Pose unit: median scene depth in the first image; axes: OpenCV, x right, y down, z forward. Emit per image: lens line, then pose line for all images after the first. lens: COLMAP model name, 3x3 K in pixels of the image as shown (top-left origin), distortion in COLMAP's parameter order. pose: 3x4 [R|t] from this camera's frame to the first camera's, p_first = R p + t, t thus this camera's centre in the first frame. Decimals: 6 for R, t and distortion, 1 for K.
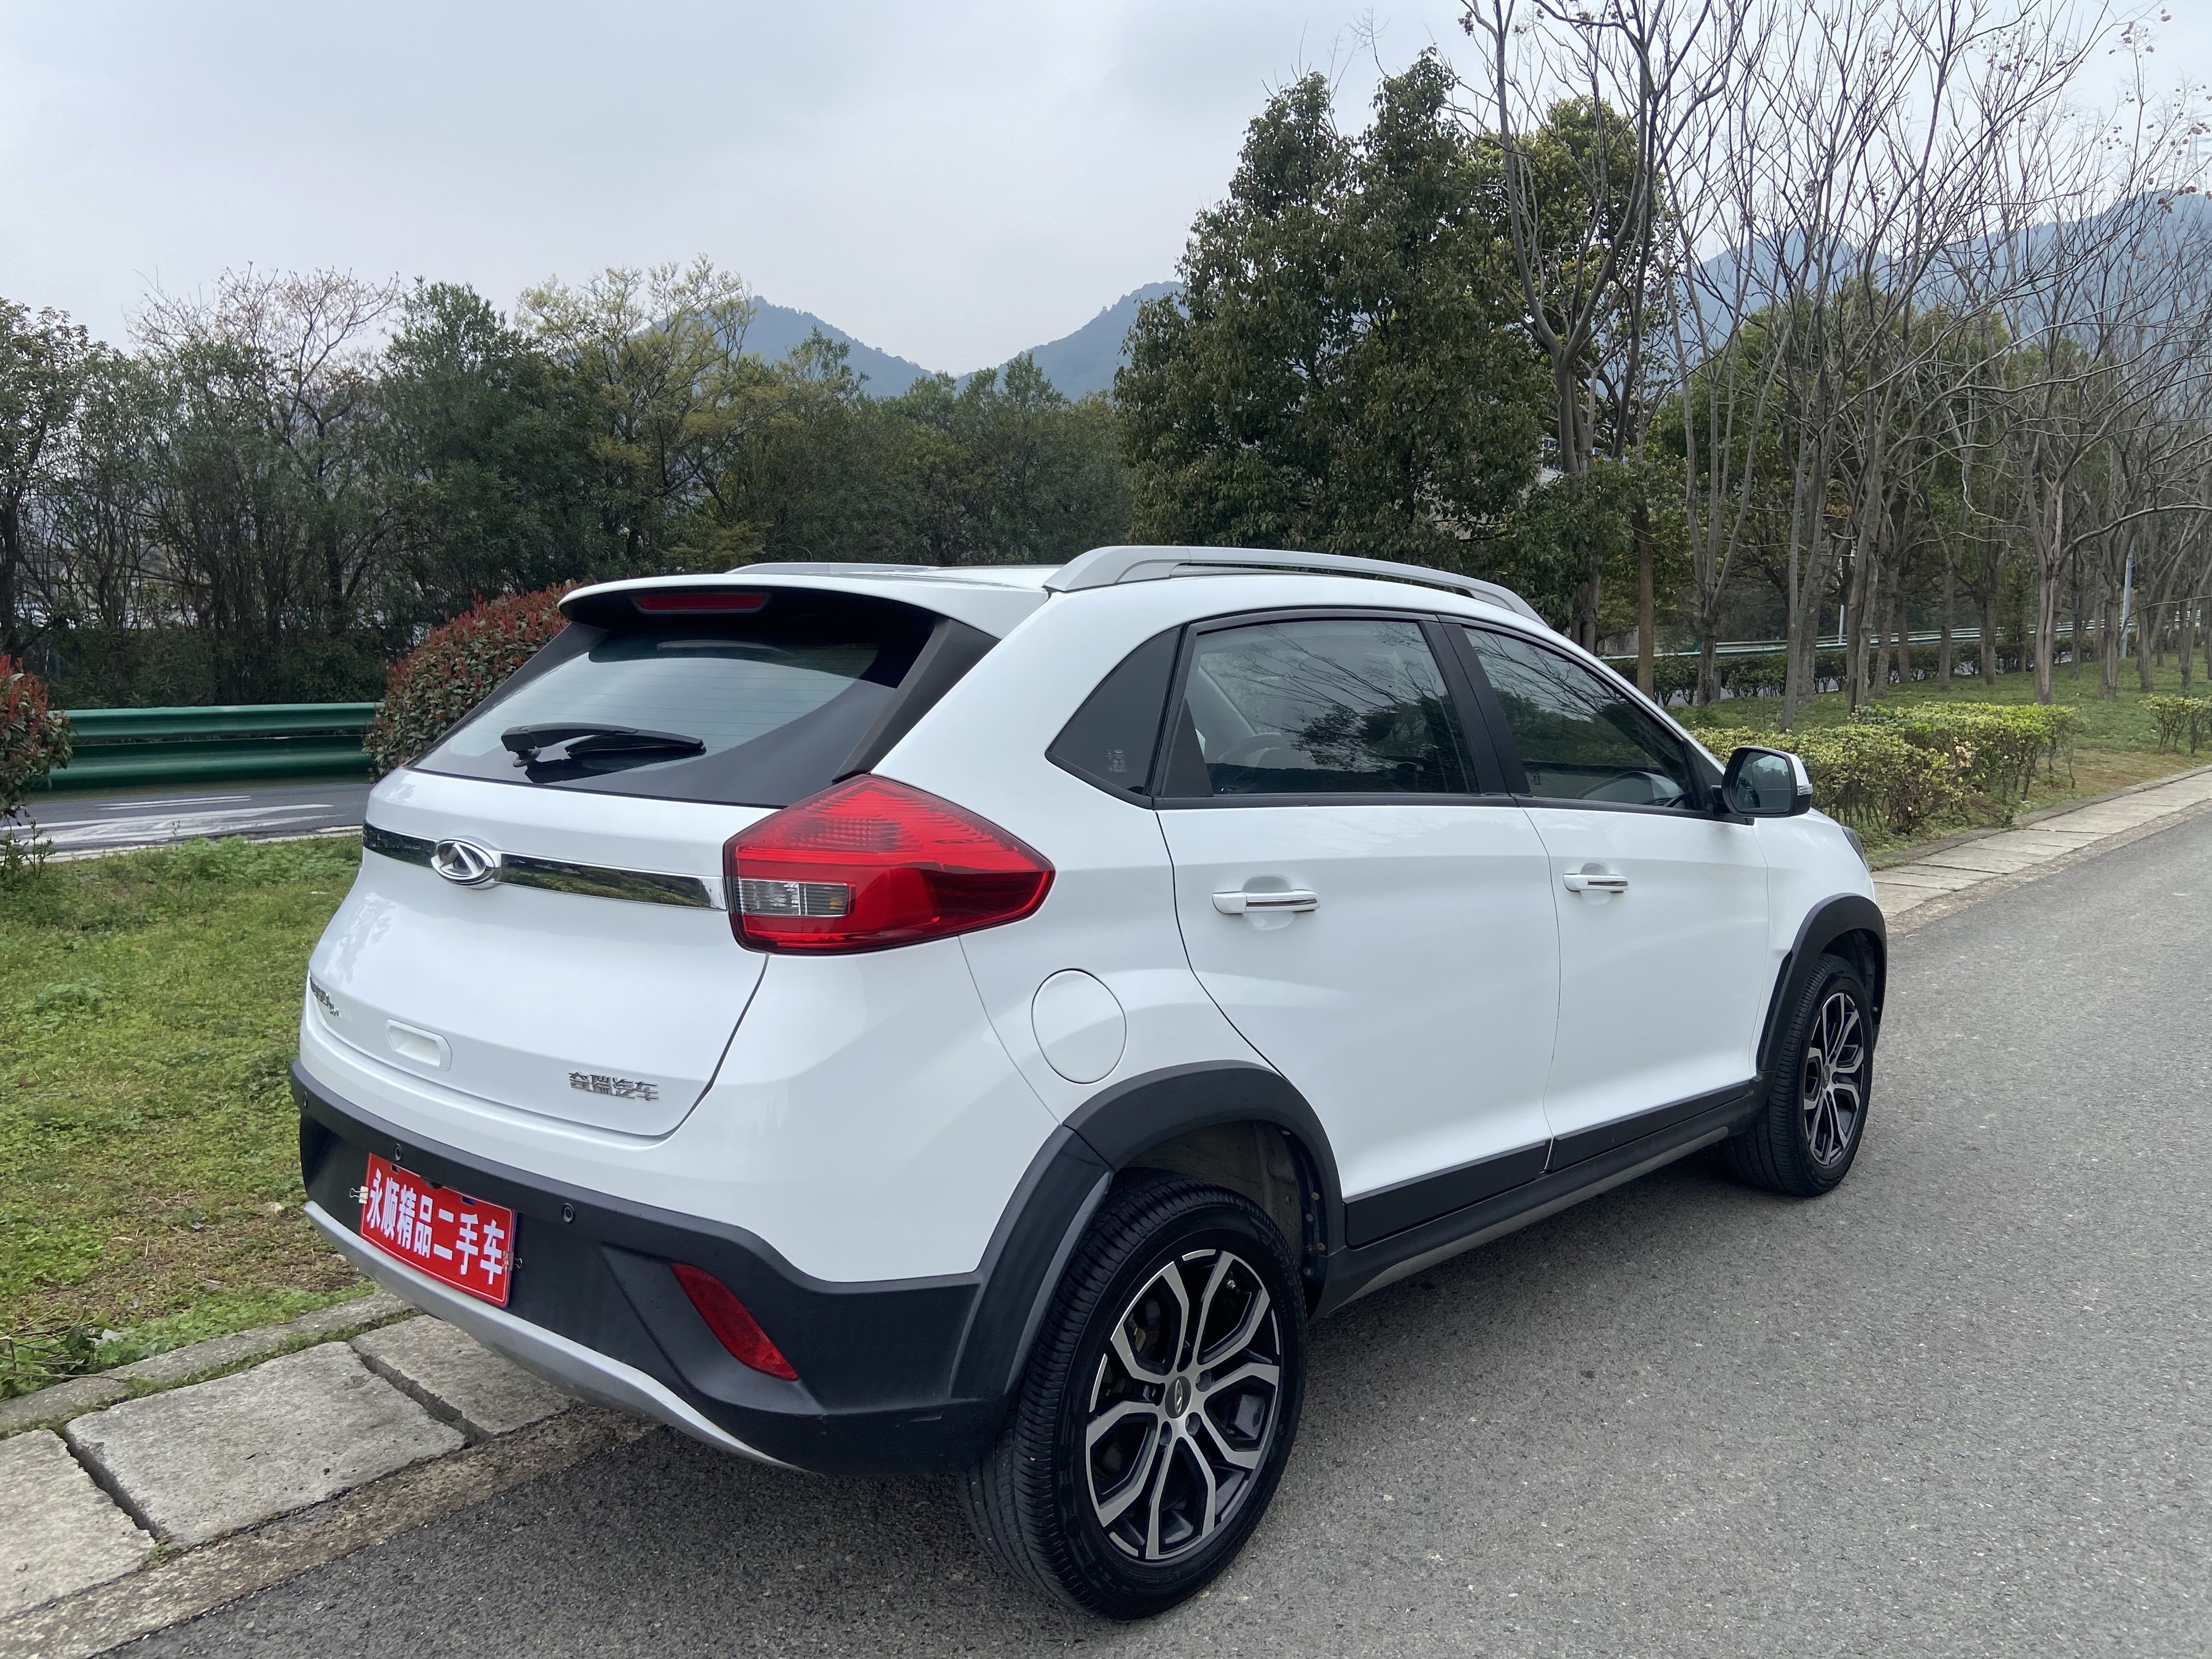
lens RADIAL K [[1685.7, 0, 1113.7], [0, 1685.7, 803.1], [0, 0, 1]] dist [0.107799, -0.146885]
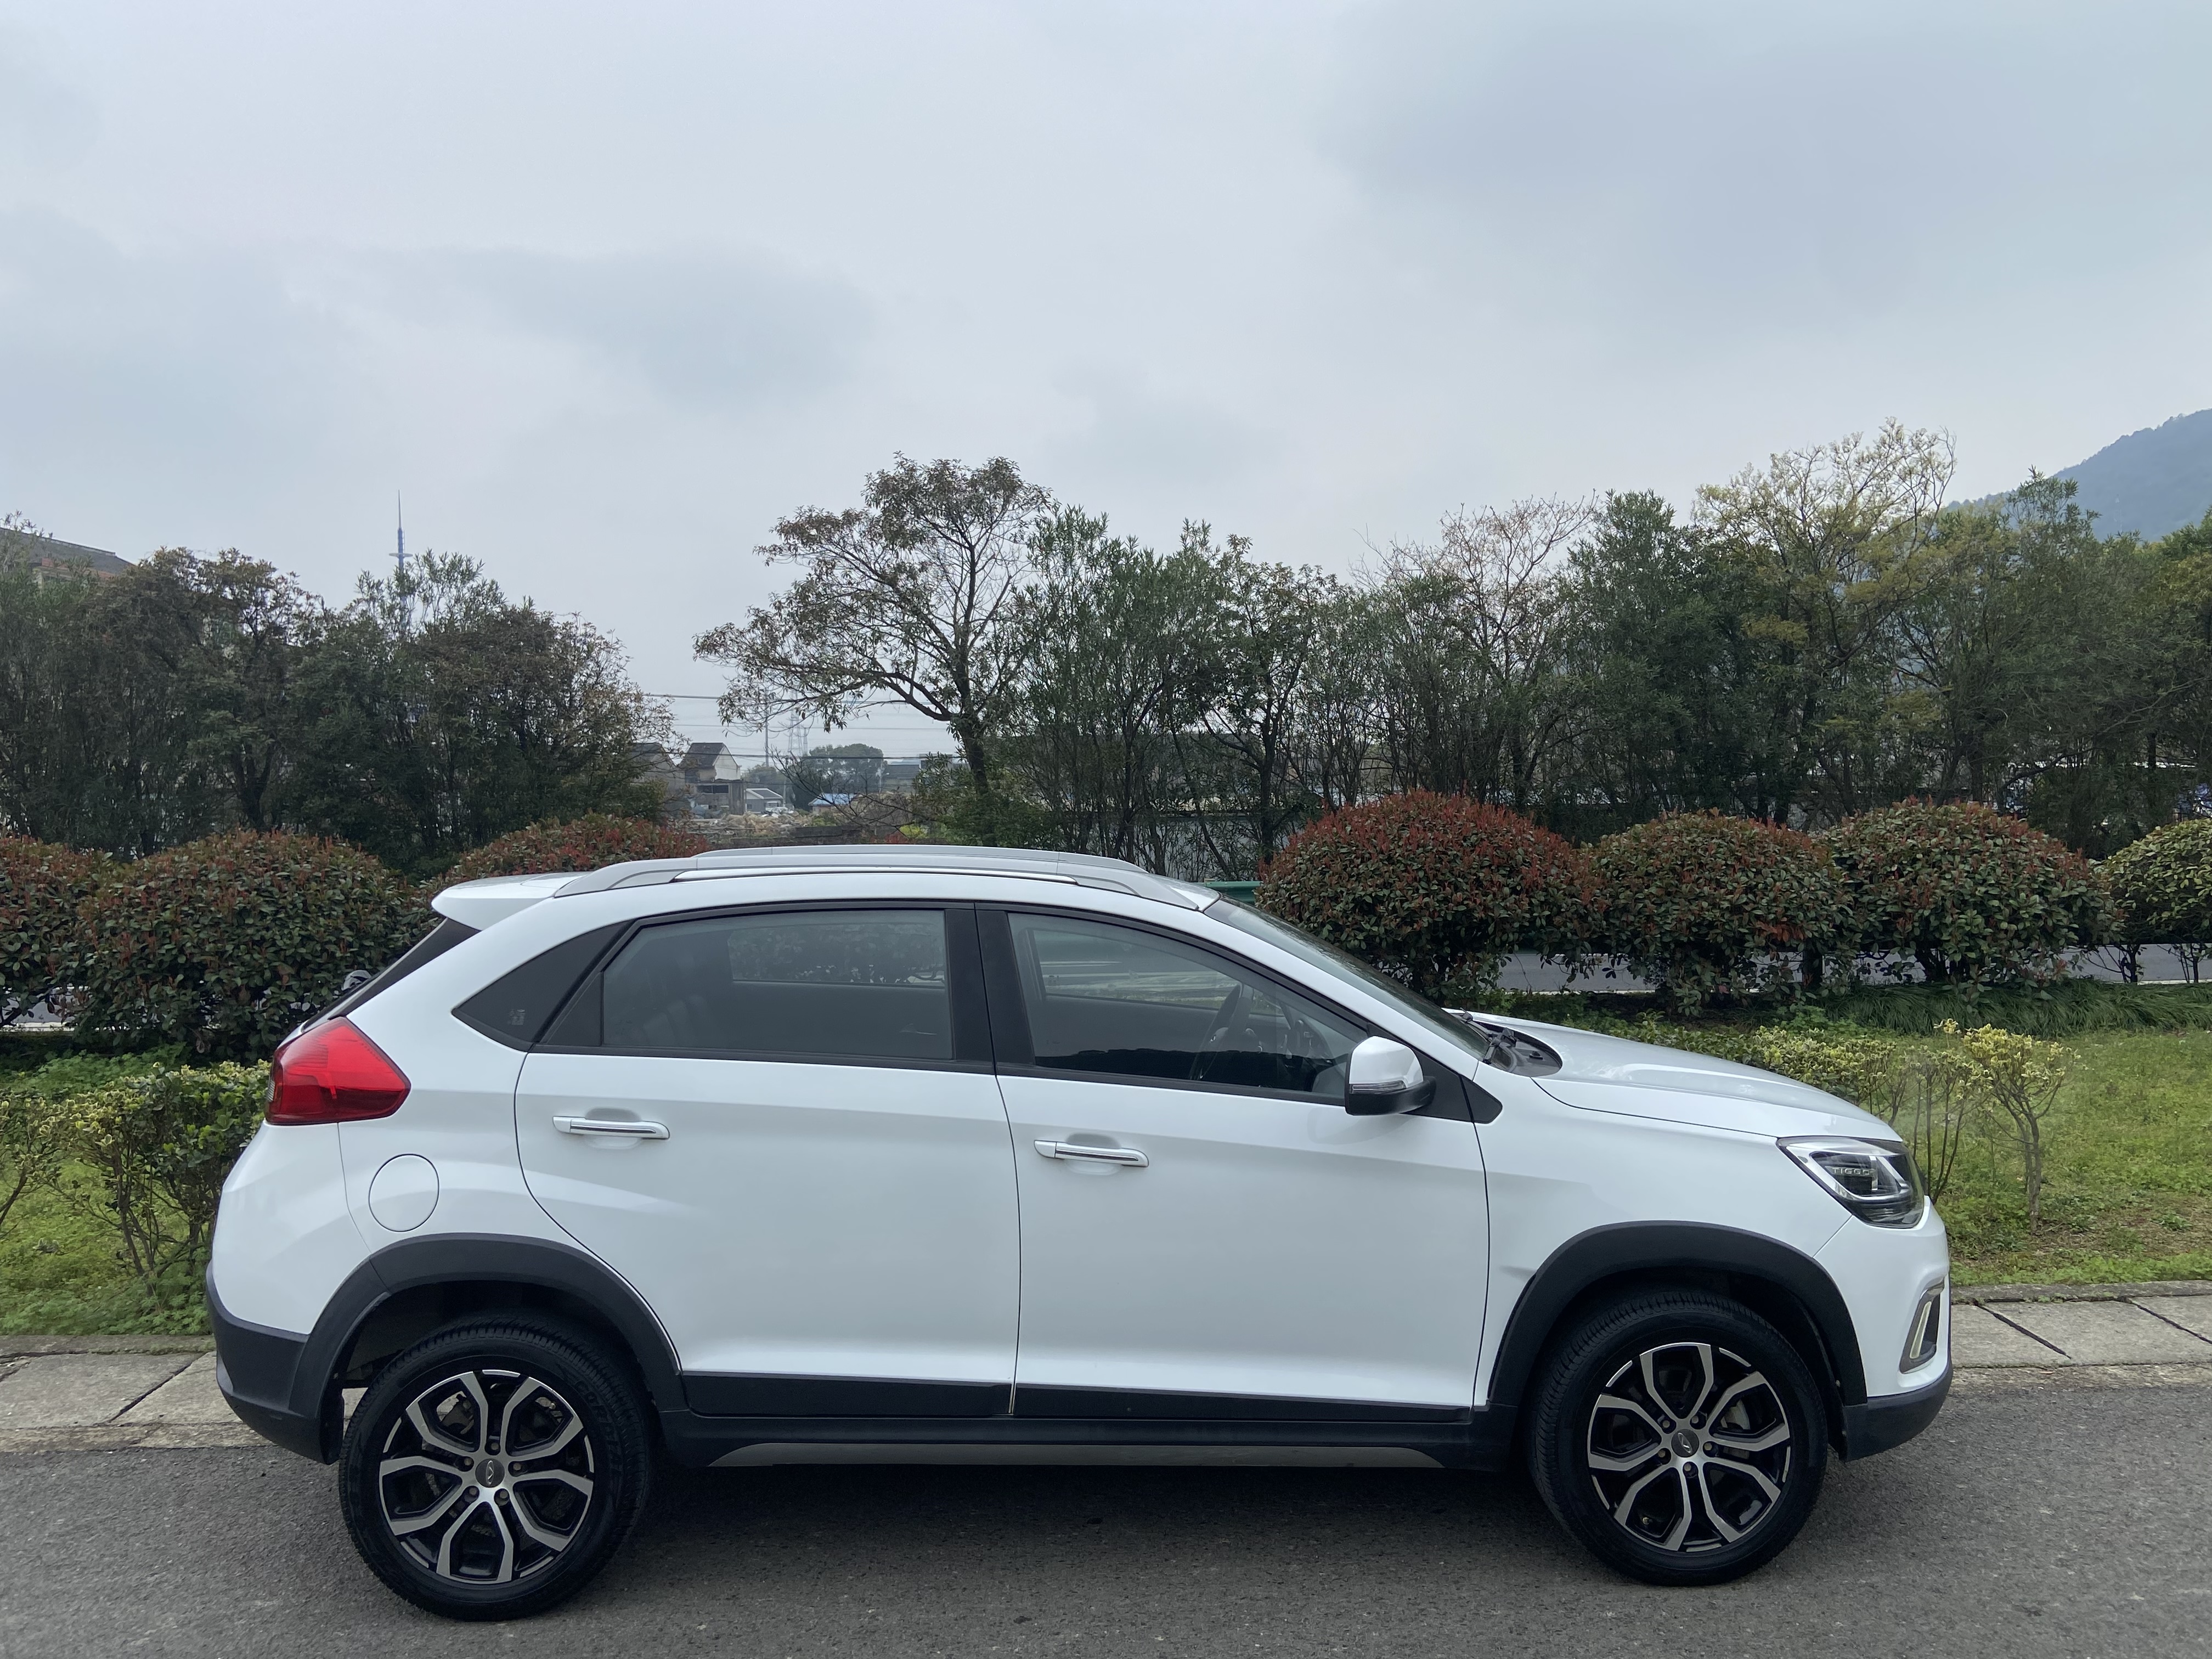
lens RADIAL K [[1685.7, 0, 1113.7], [0, 1685.7, 803.1], [0, 0, 1]] dist [0.107799, -0.146885]
pose [[0.691535, -0.014133, -0.722205, 1.383297], [-0.052295, 0.996205, -0.069569, -0.129155], [0.720447, 0.085877, 0.688172, 0.331003]]
